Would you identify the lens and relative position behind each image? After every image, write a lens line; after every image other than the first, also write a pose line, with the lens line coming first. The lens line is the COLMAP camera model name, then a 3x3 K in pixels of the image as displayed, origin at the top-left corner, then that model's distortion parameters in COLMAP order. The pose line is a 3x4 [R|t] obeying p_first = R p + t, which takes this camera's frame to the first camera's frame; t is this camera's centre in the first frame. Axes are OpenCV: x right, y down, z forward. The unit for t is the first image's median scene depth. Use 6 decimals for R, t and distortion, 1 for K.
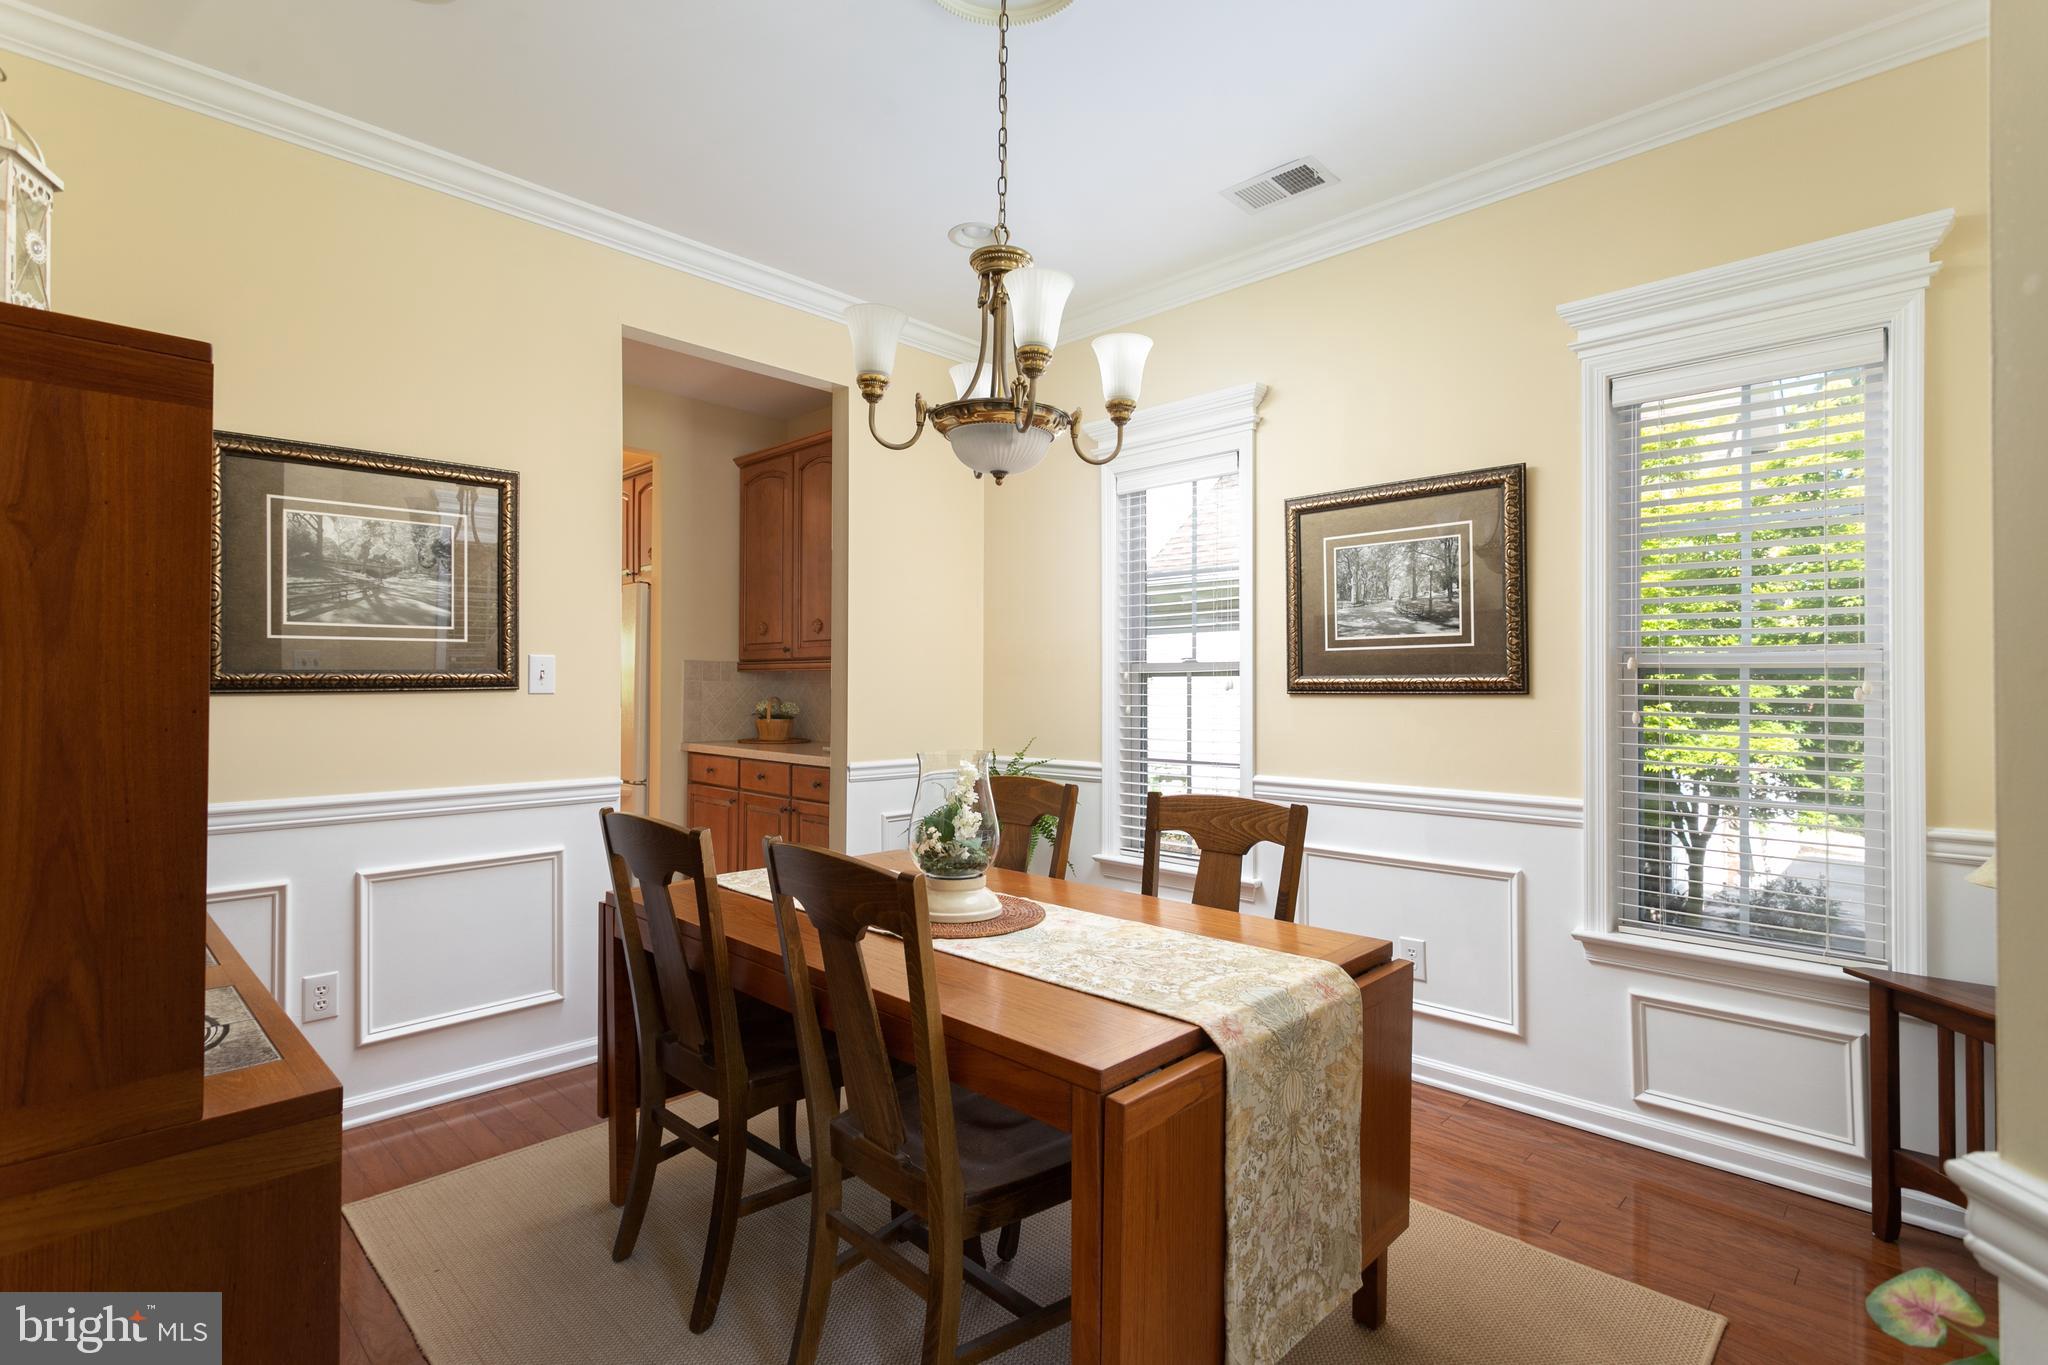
lens RADIAL K [[980.5, 0, 1010.8], [0, 980.5, 684.5], [0, 0, 1]] dist [0.002522, 0.000641]
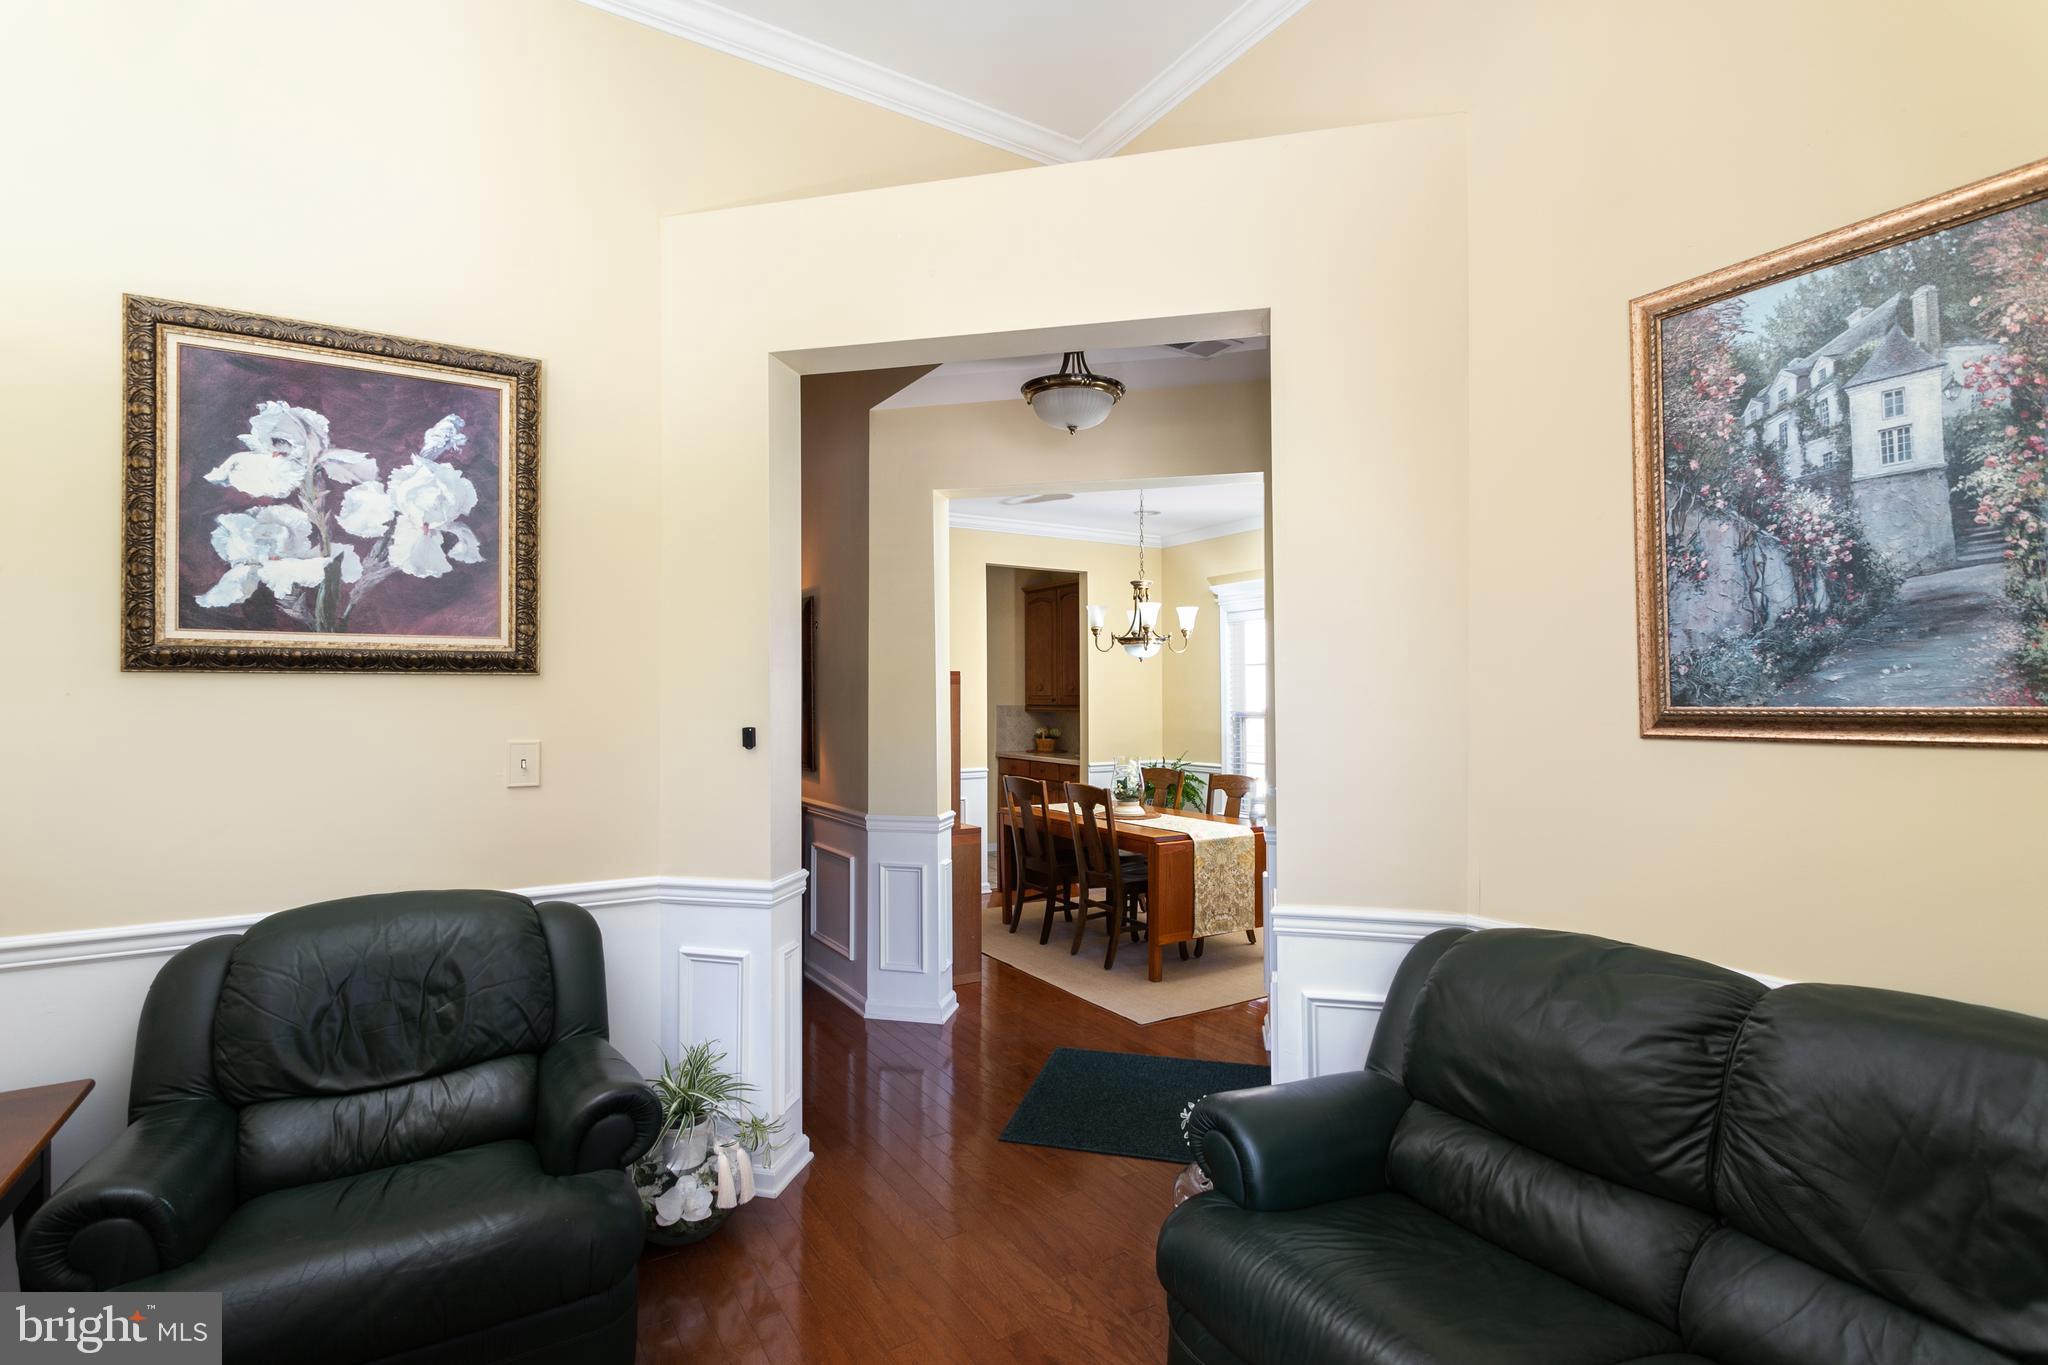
lens RADIAL K [[980.5, 0, 1010.8], [0, 980.5, 684.5], [0, 0, 1]] dist [0.002522, 0.000641]
pose [[0.971441, -0.012294, -0.236964, 0.297604], [0.010644, 0.999909, -0.008238, -0.123782], [0.237044, 0.005480, 0.971484, -1.871219]]
